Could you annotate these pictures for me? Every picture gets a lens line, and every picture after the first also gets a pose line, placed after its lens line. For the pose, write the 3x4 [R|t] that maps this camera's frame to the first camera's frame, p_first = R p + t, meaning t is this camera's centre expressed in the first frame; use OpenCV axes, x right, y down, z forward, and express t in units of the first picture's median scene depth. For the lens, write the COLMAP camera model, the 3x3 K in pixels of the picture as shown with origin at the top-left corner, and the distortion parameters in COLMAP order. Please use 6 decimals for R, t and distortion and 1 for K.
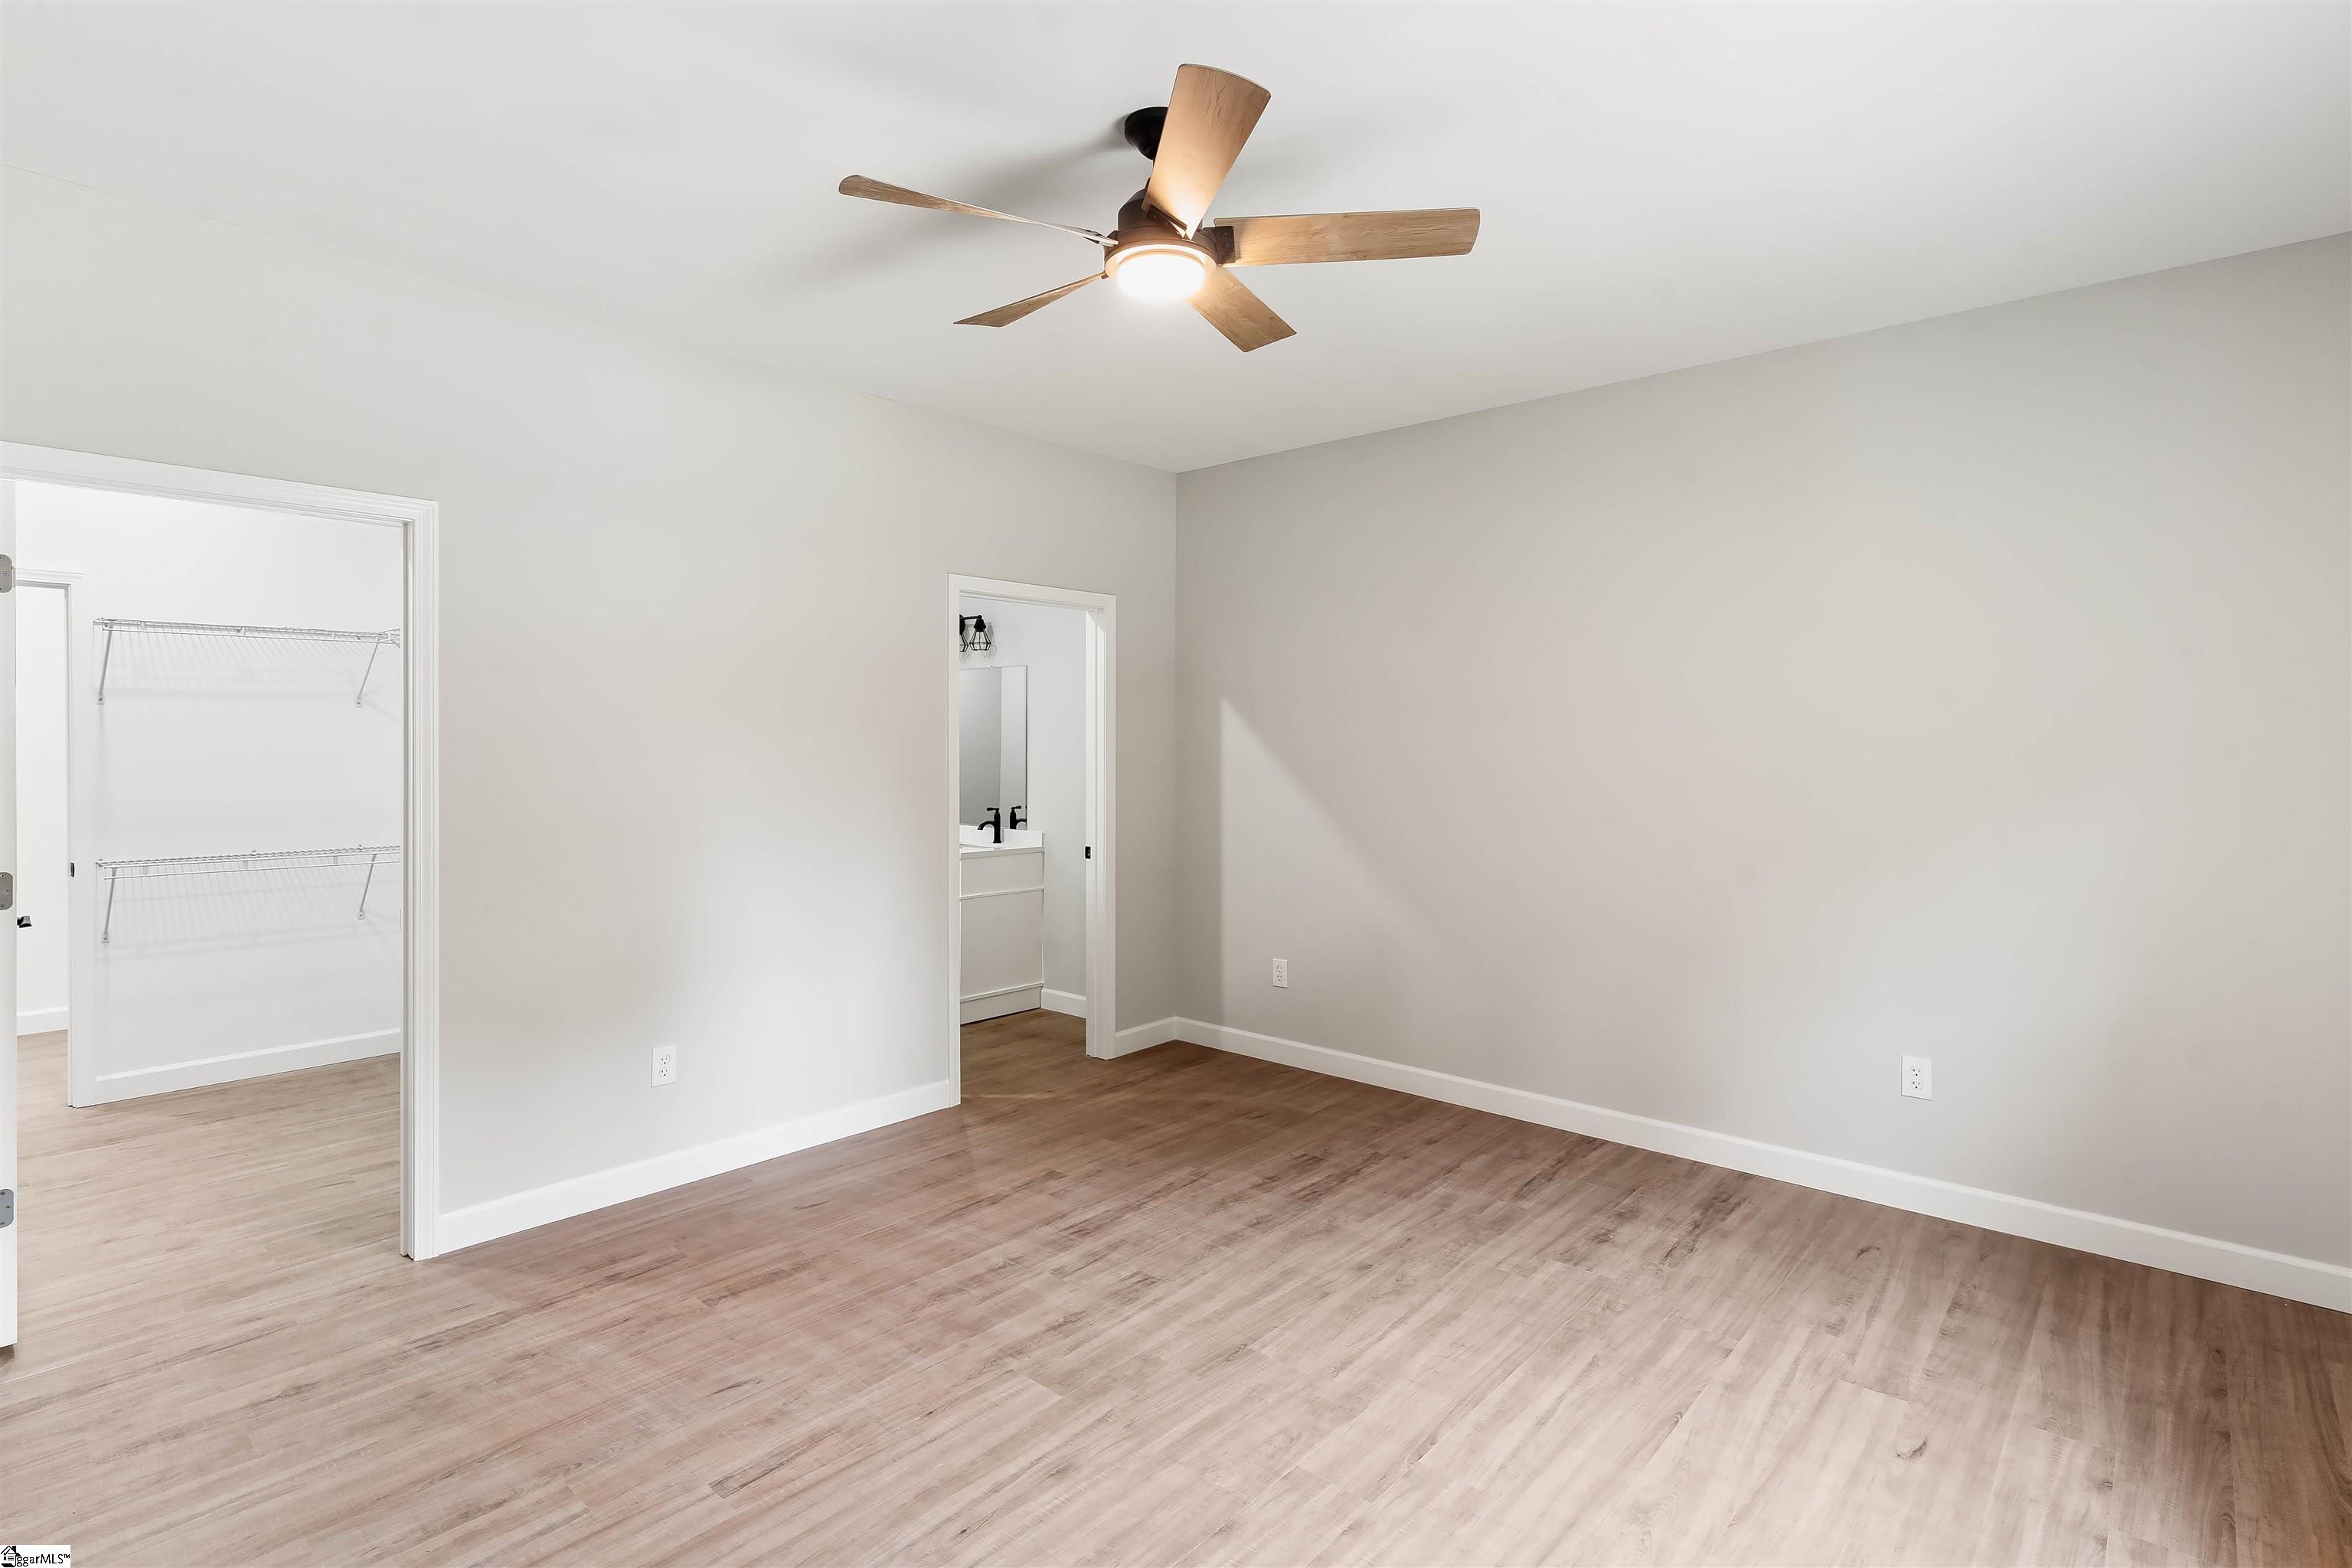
lens RADIAL K [[1122.0, 0, 1174.7], [0, 1122.0, 771.2], [0, 0, 1]] dist [0.001687, 0.000086]
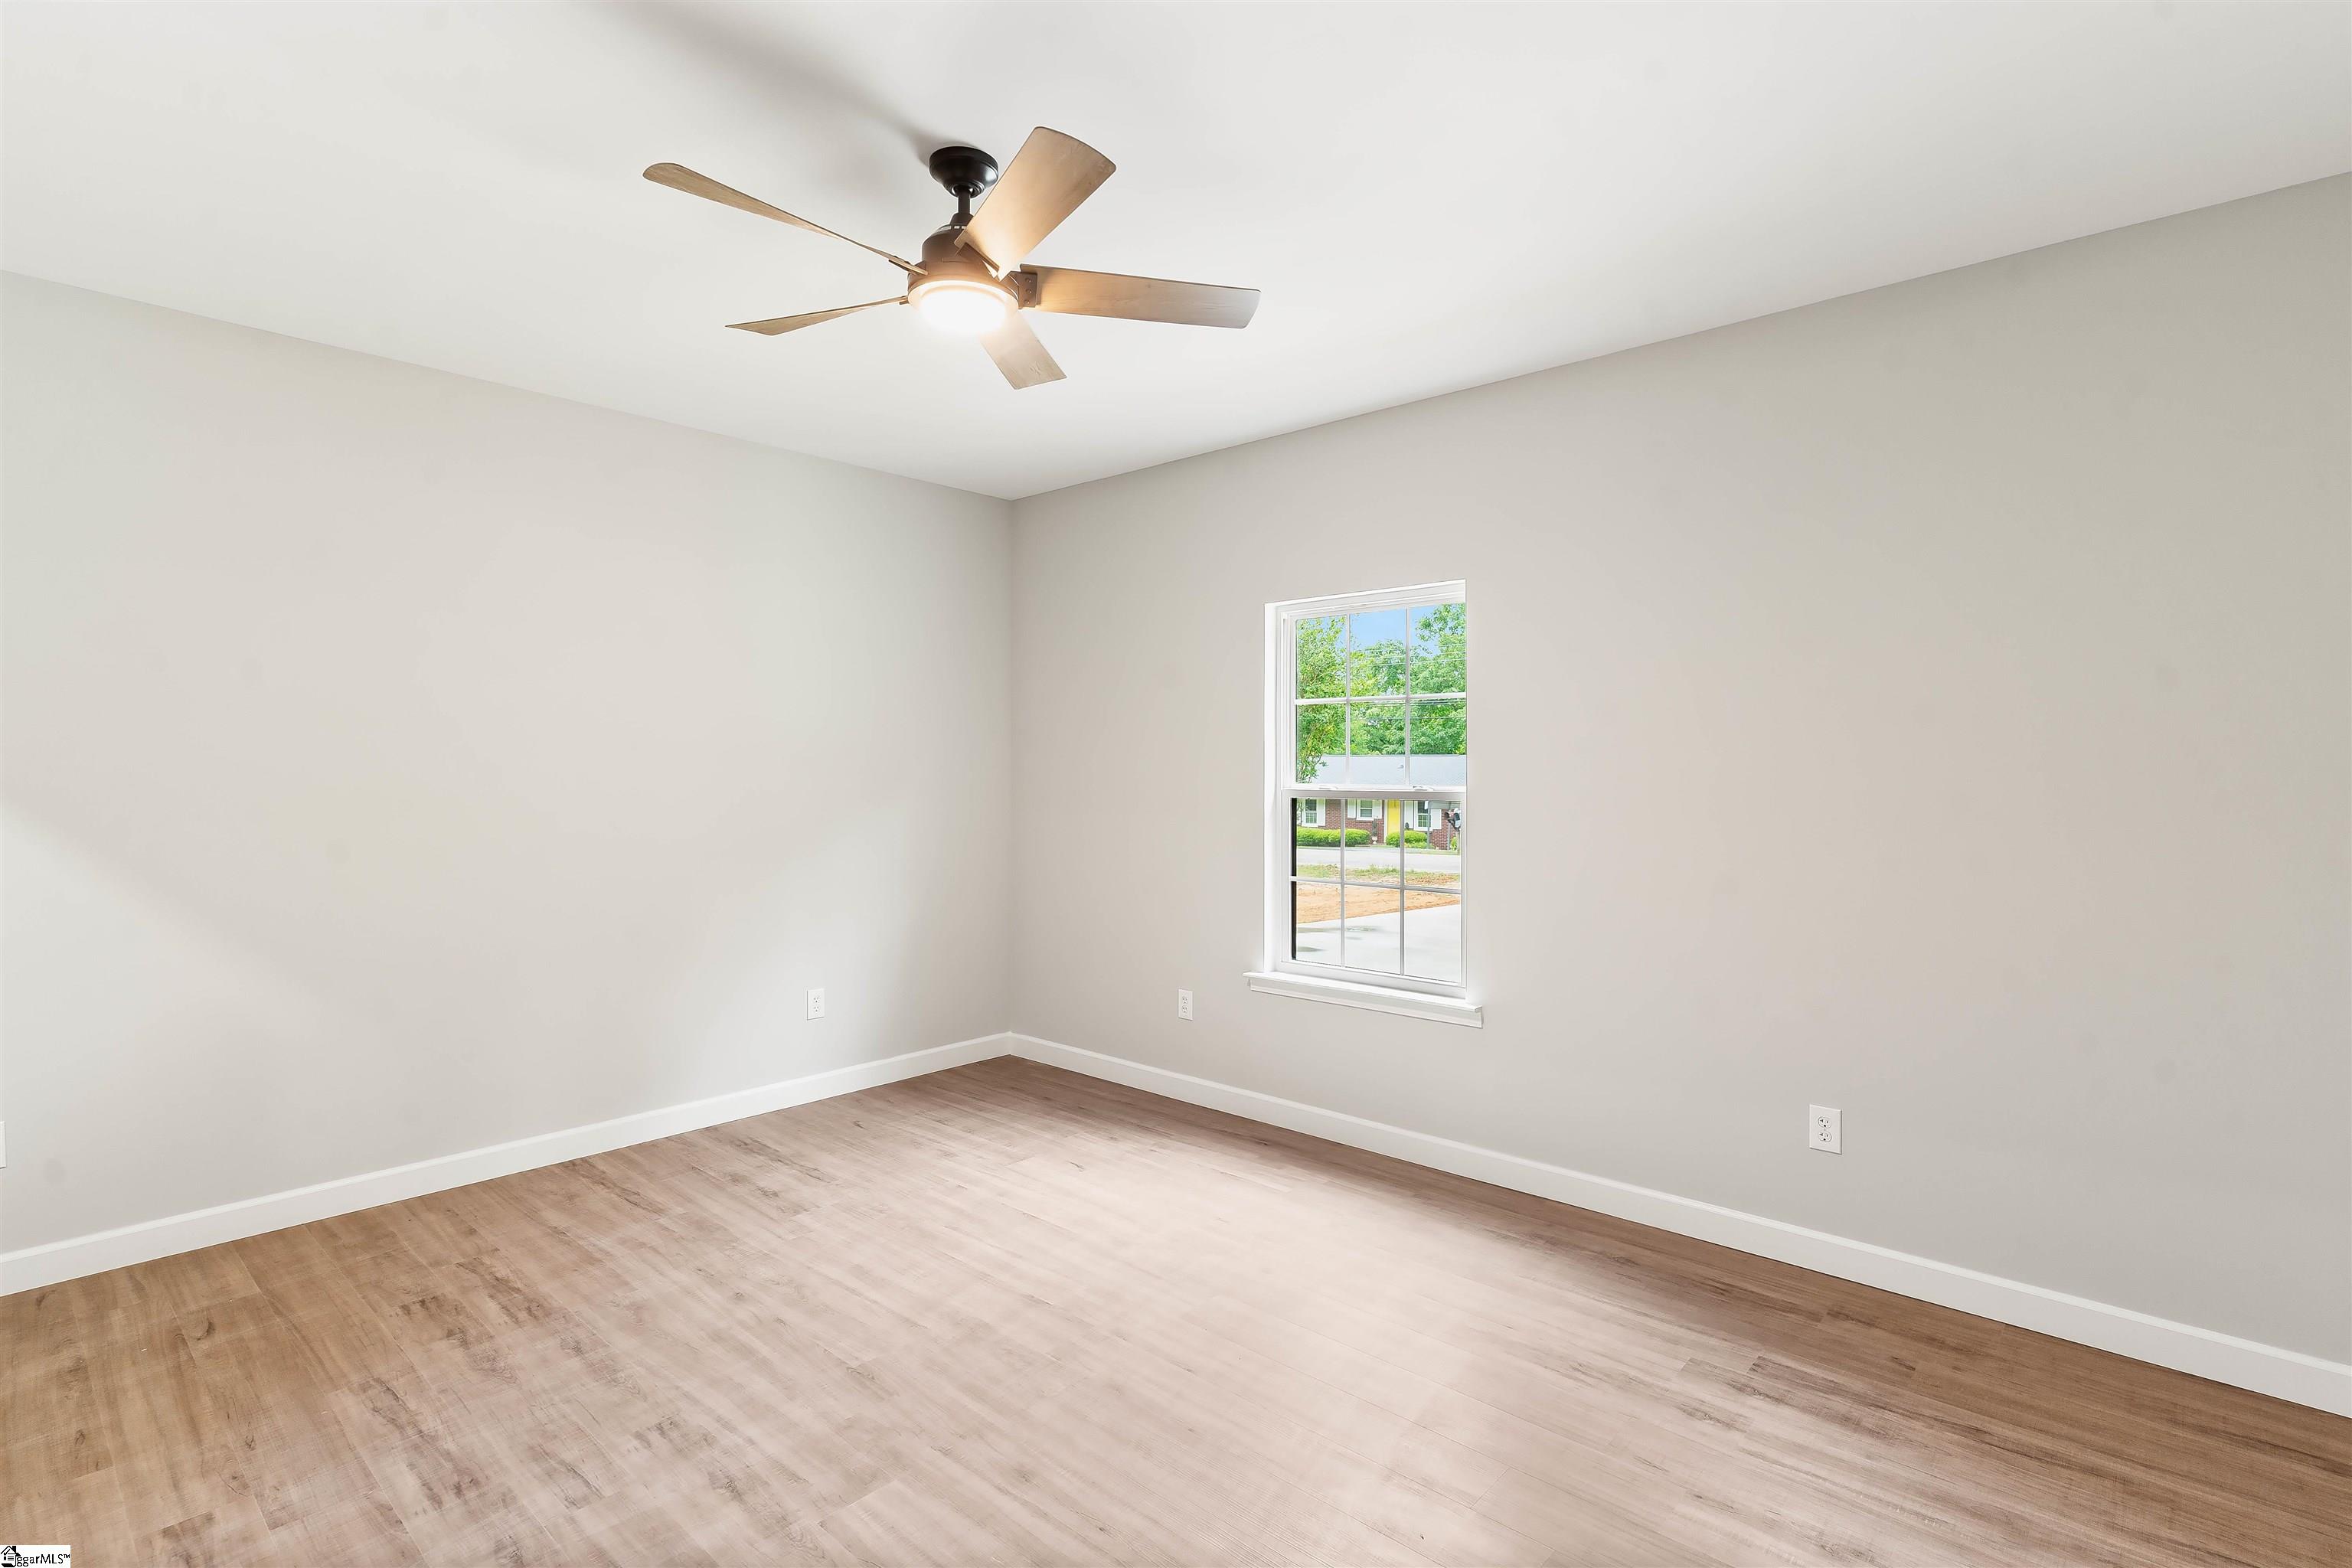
lens RADIAL K [[1122.0, 0, 1174.7], [0, 1122.0, 771.2], [0, 0, 1]] dist [0.001687, 0.000086]
pose [[0.020933, -0.008077, 0.999748, -0.735500], [0.020610, 0.999758, 0.007645, -0.013310], [-0.999568, 0.020444, 0.021095, 0.547470]]
